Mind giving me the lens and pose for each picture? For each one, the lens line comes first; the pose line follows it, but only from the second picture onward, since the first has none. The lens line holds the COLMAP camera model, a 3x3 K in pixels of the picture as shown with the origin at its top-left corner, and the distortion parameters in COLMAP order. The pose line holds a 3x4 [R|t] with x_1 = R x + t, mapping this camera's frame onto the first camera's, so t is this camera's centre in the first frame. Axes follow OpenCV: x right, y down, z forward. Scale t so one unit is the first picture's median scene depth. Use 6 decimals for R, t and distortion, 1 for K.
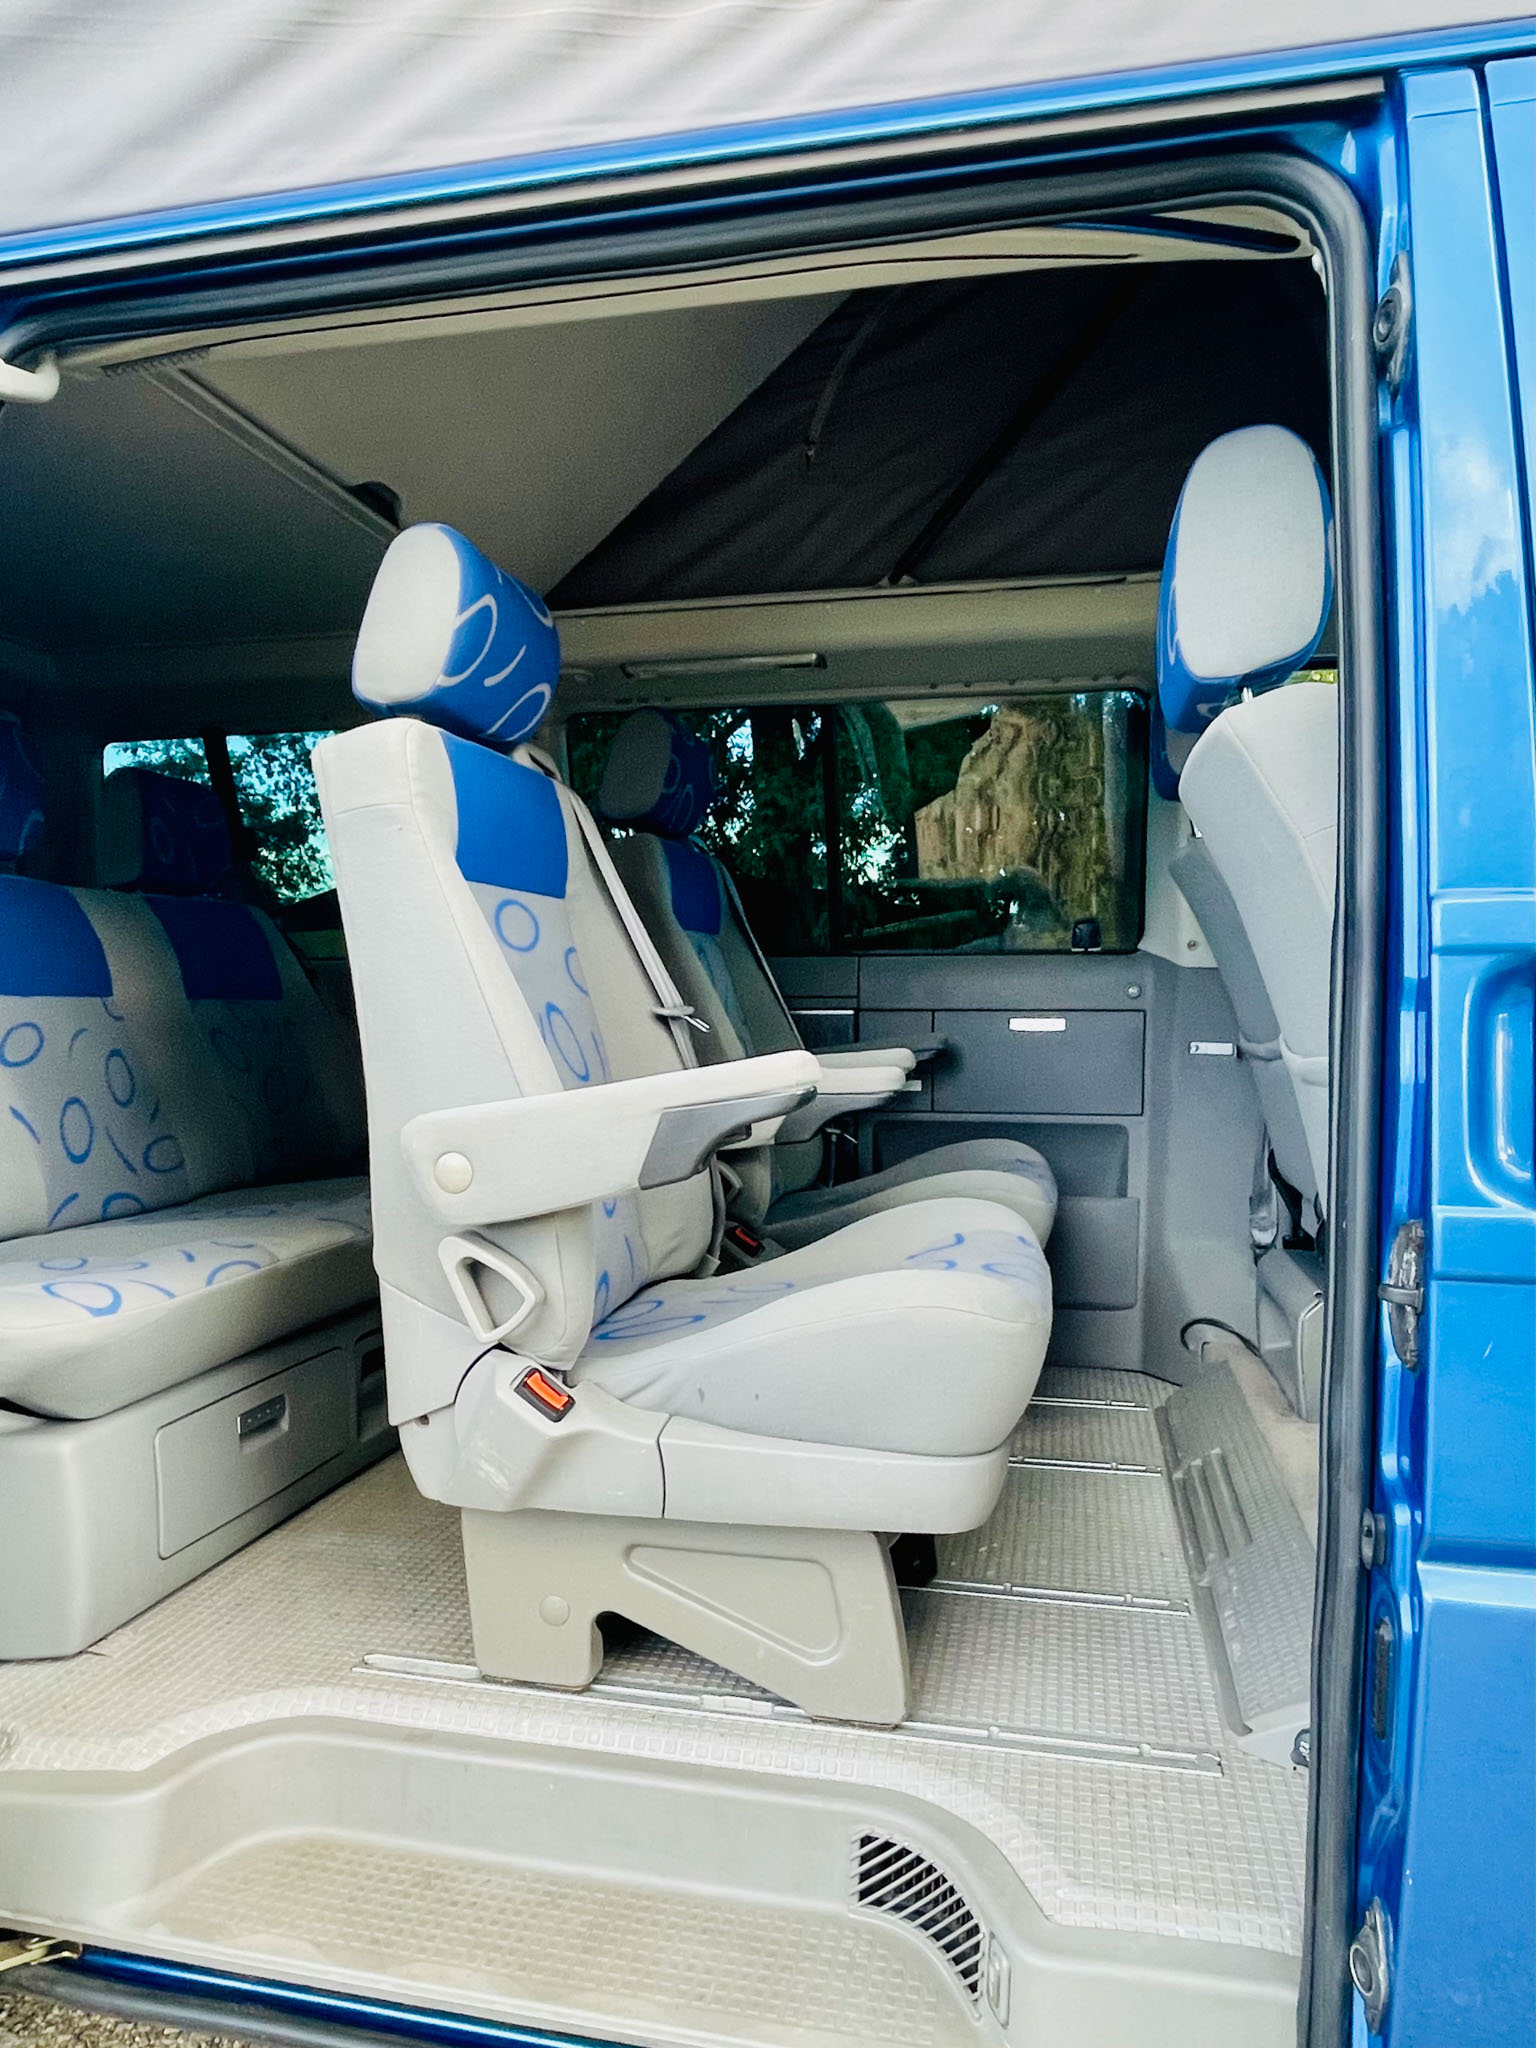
lens RADIAL K [[1349.7, 0, 753.7], [0, 1349.7, 1125.4], [0, 0, 1]] dist [-0.001524, -0.001333]
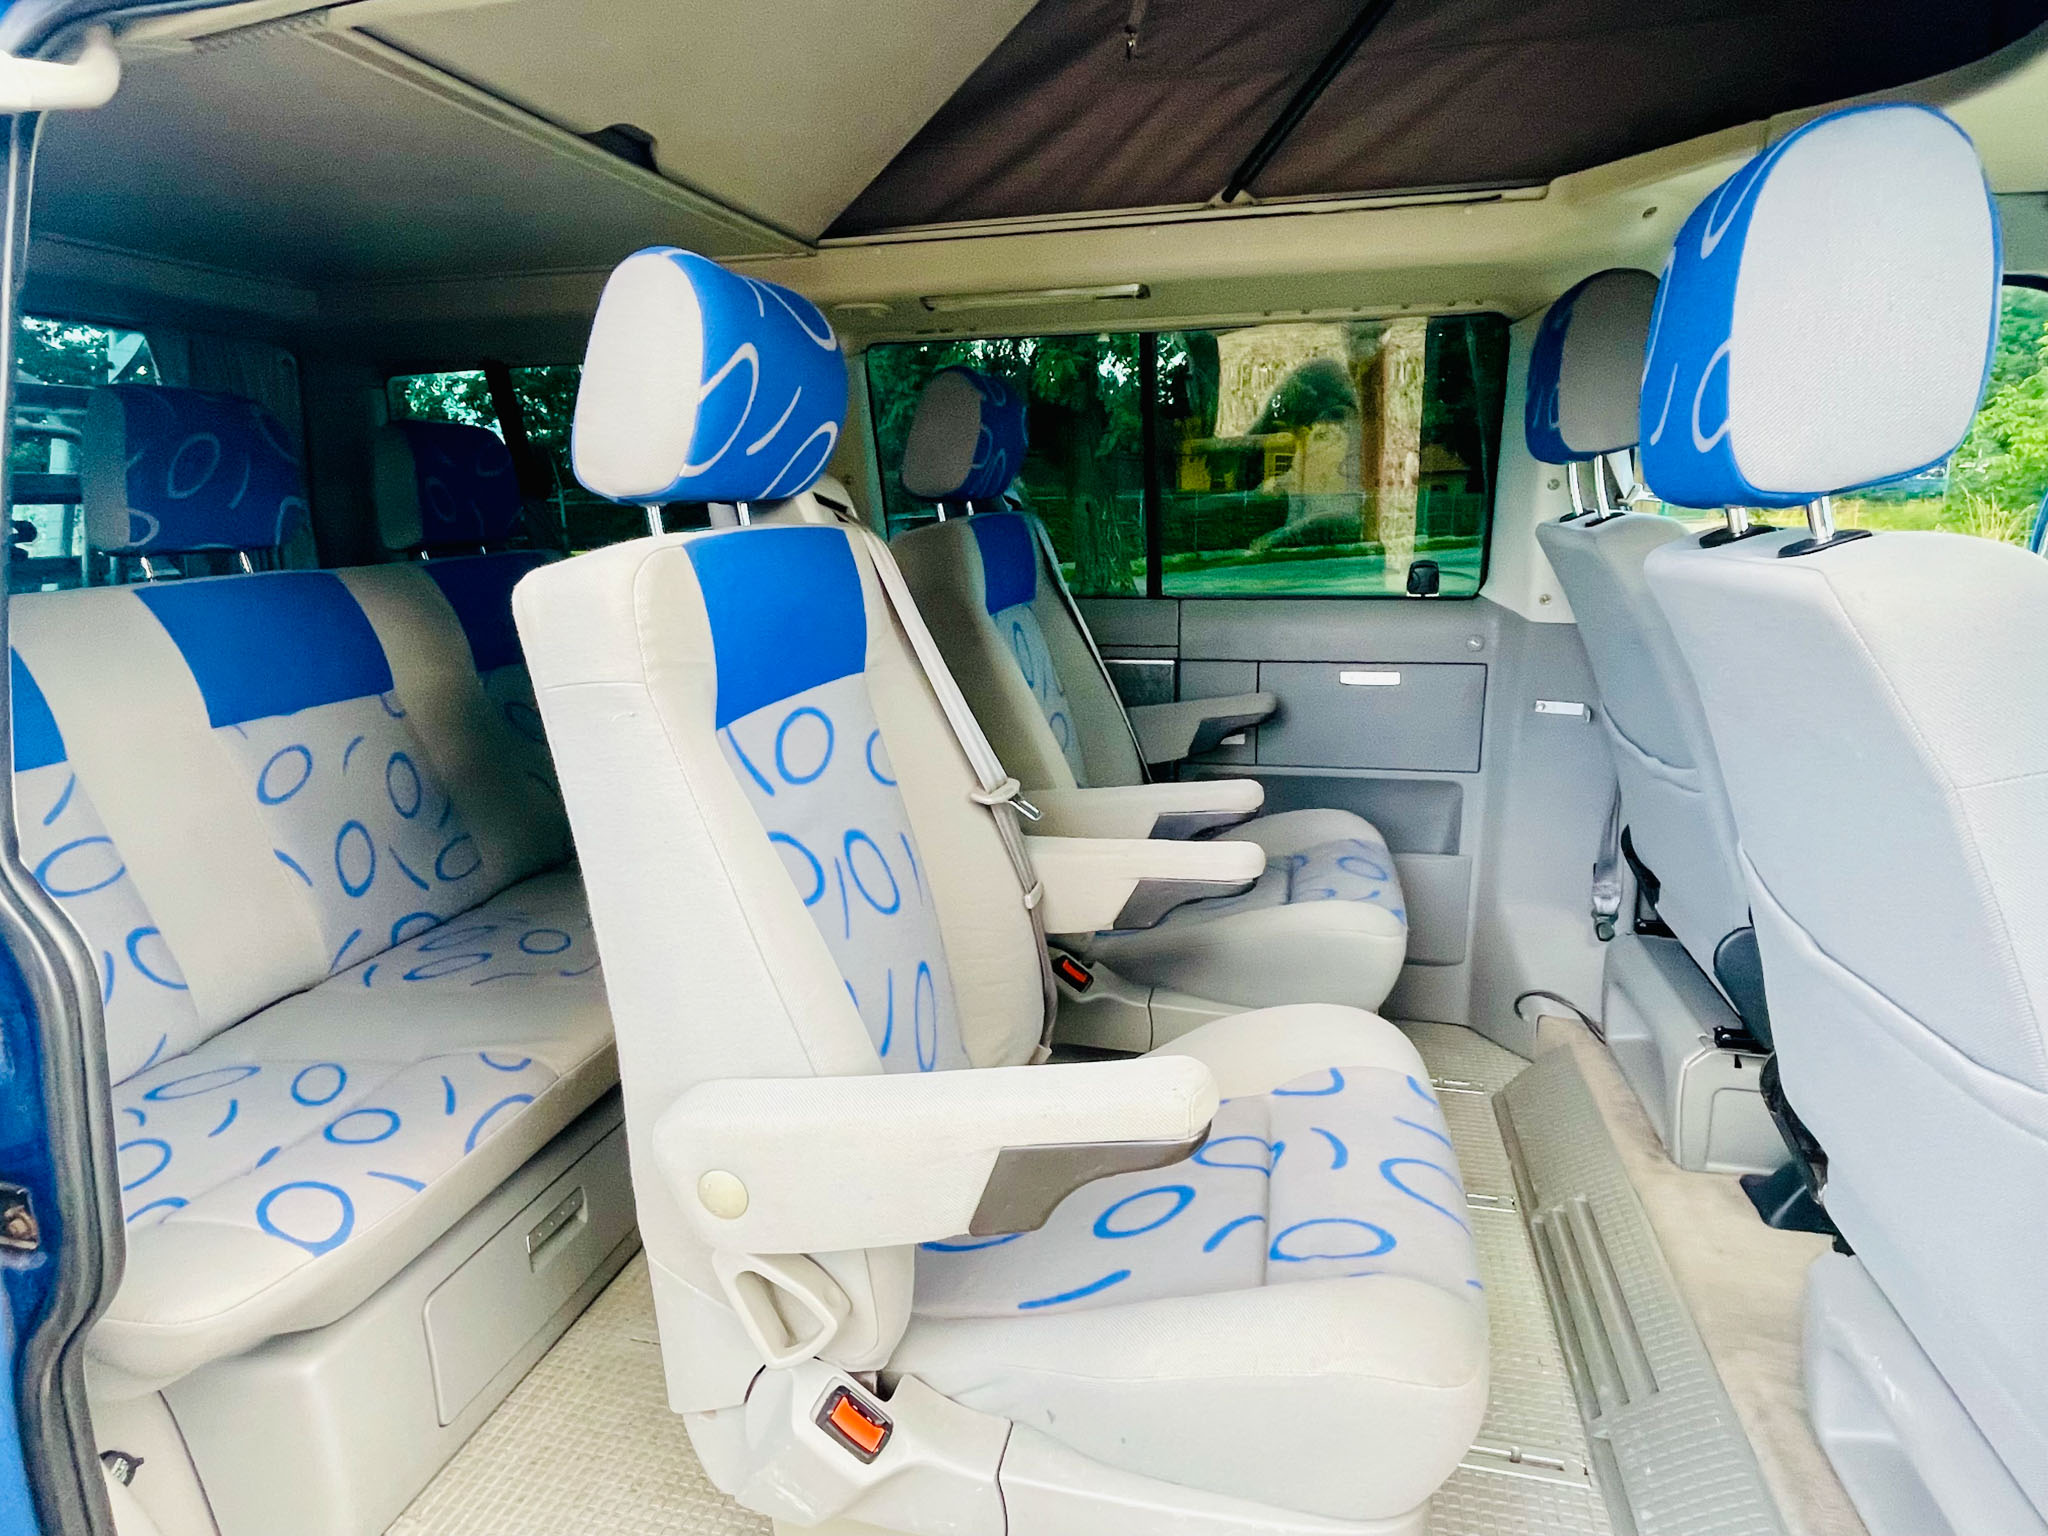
lens RADIAL K [[1168.4, 0, 1015.0], [0, 1168.4, 765.5], [0, 0, 1]] dist [-0.001758, -0.001379]
pose [[0.999526, -0.011974, -0.028378, -0.033463], [0.015684, 0.990807, 0.134372, -0.258629], [0.026508, -0.134753, 0.990525, 0.349131]]
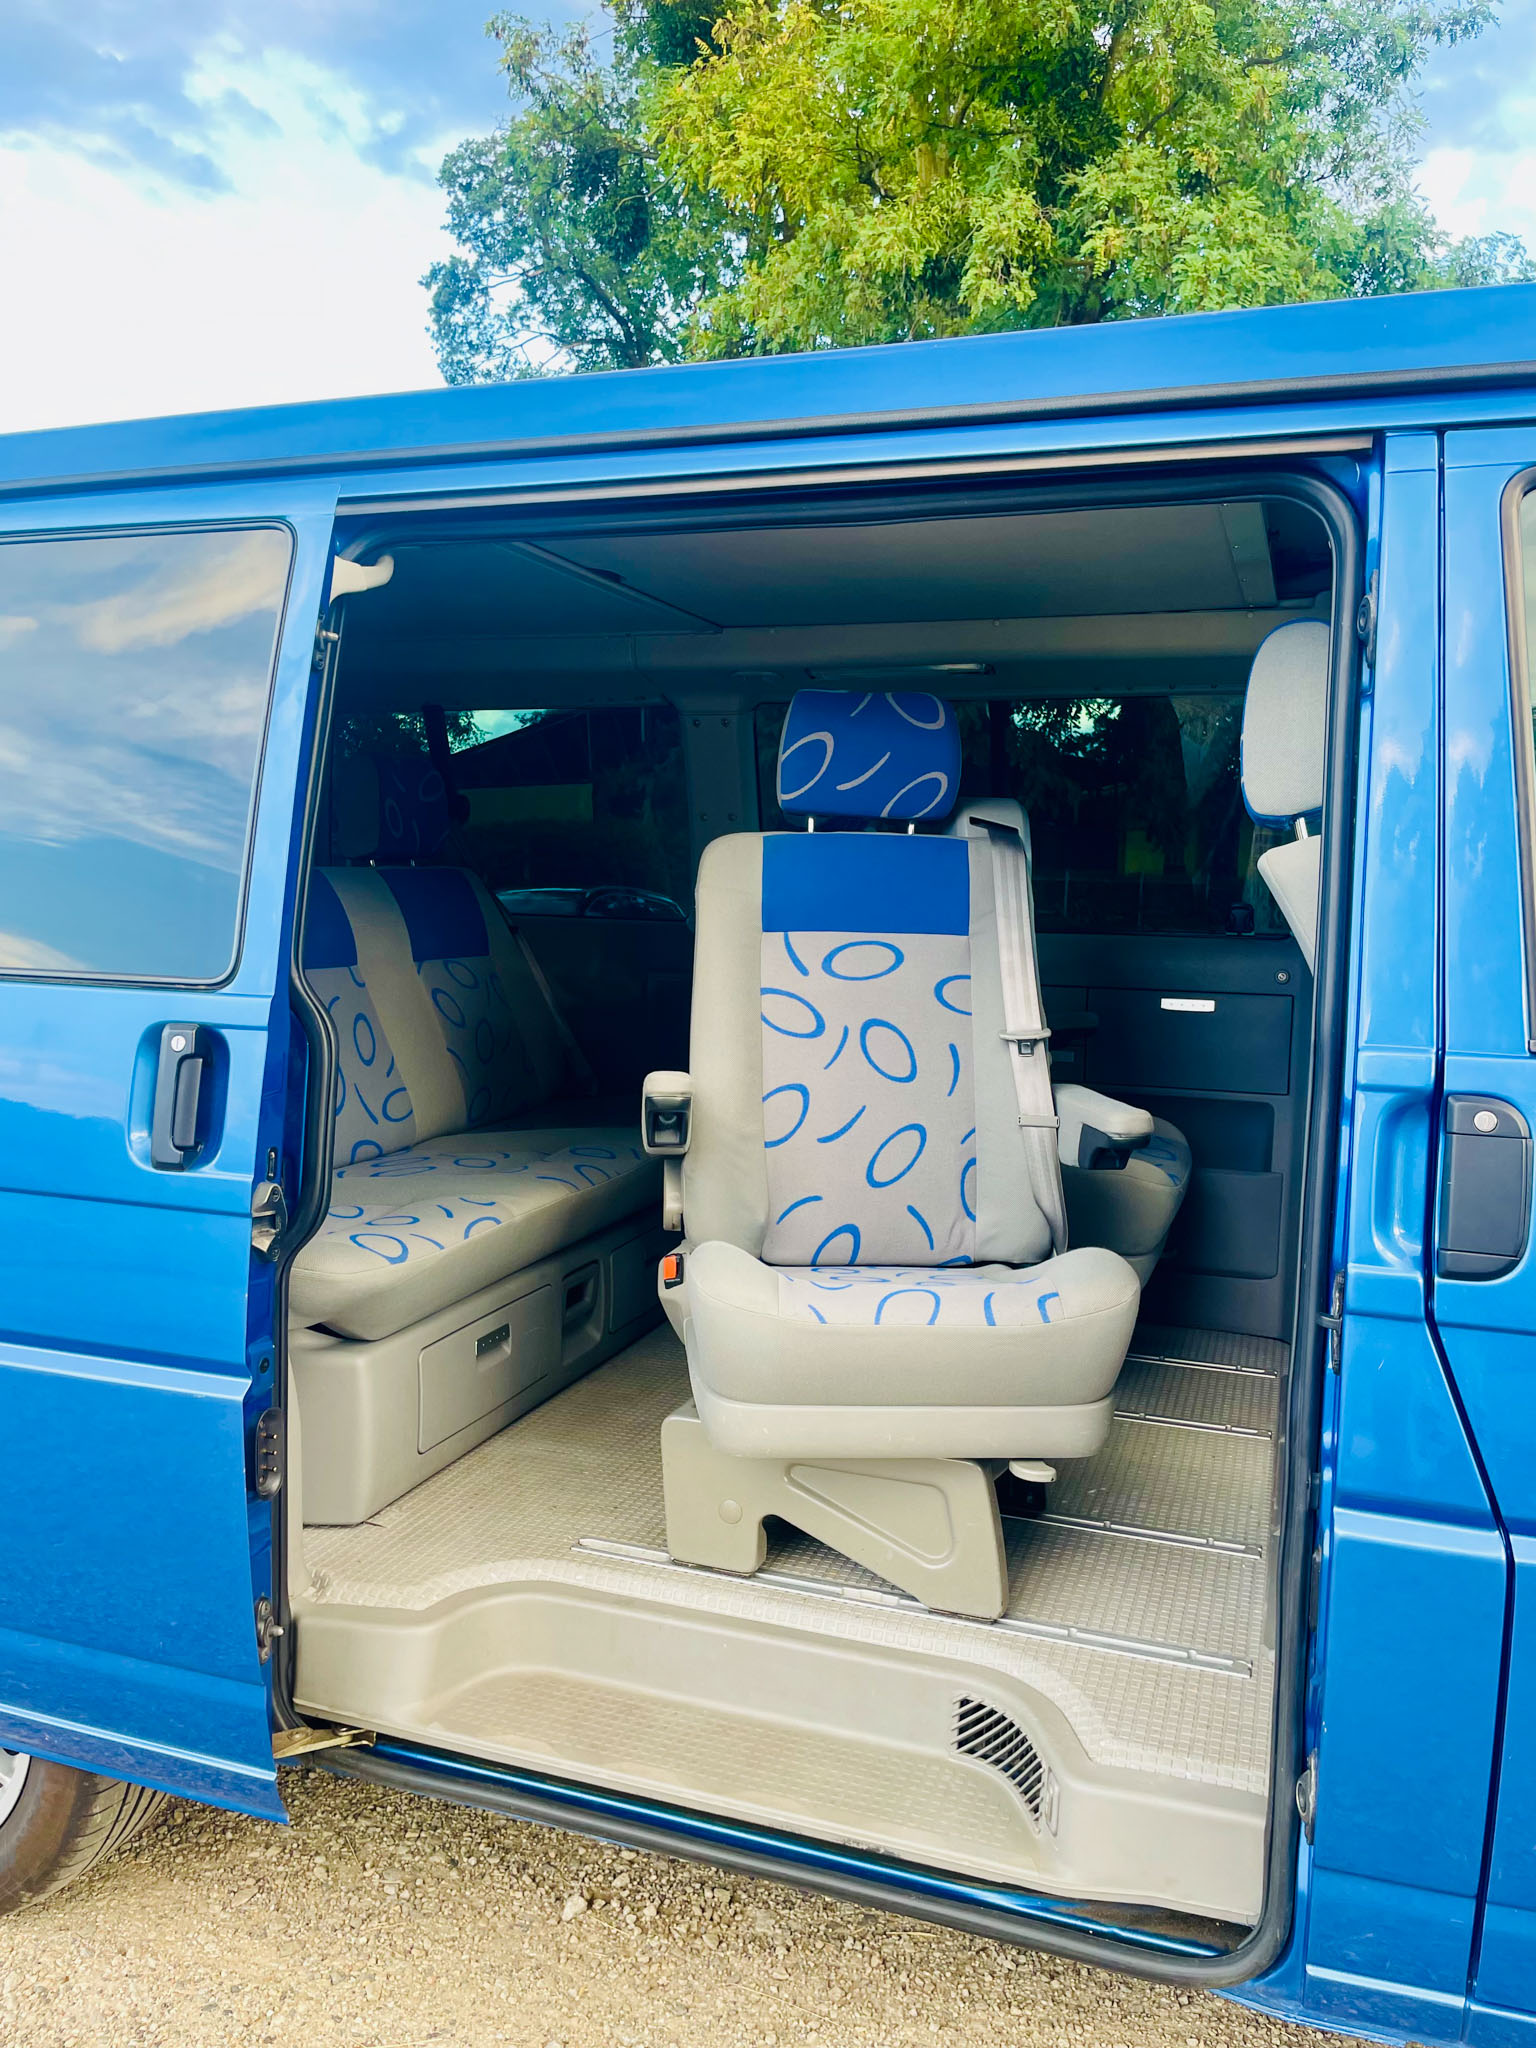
lens RADIAL K [[1522.9, 0, 768.0], [0, 1522.9, 1024.0], [0, 0, 1]] dist [0.034709, -0.003850]
pose [[0.993267, 0.032859, -0.111087, 0.035072], [-0.031986, 0.999442, 0.009635, -0.122901], [0.111342, -0.006017, 0.993764, -0.451257]]
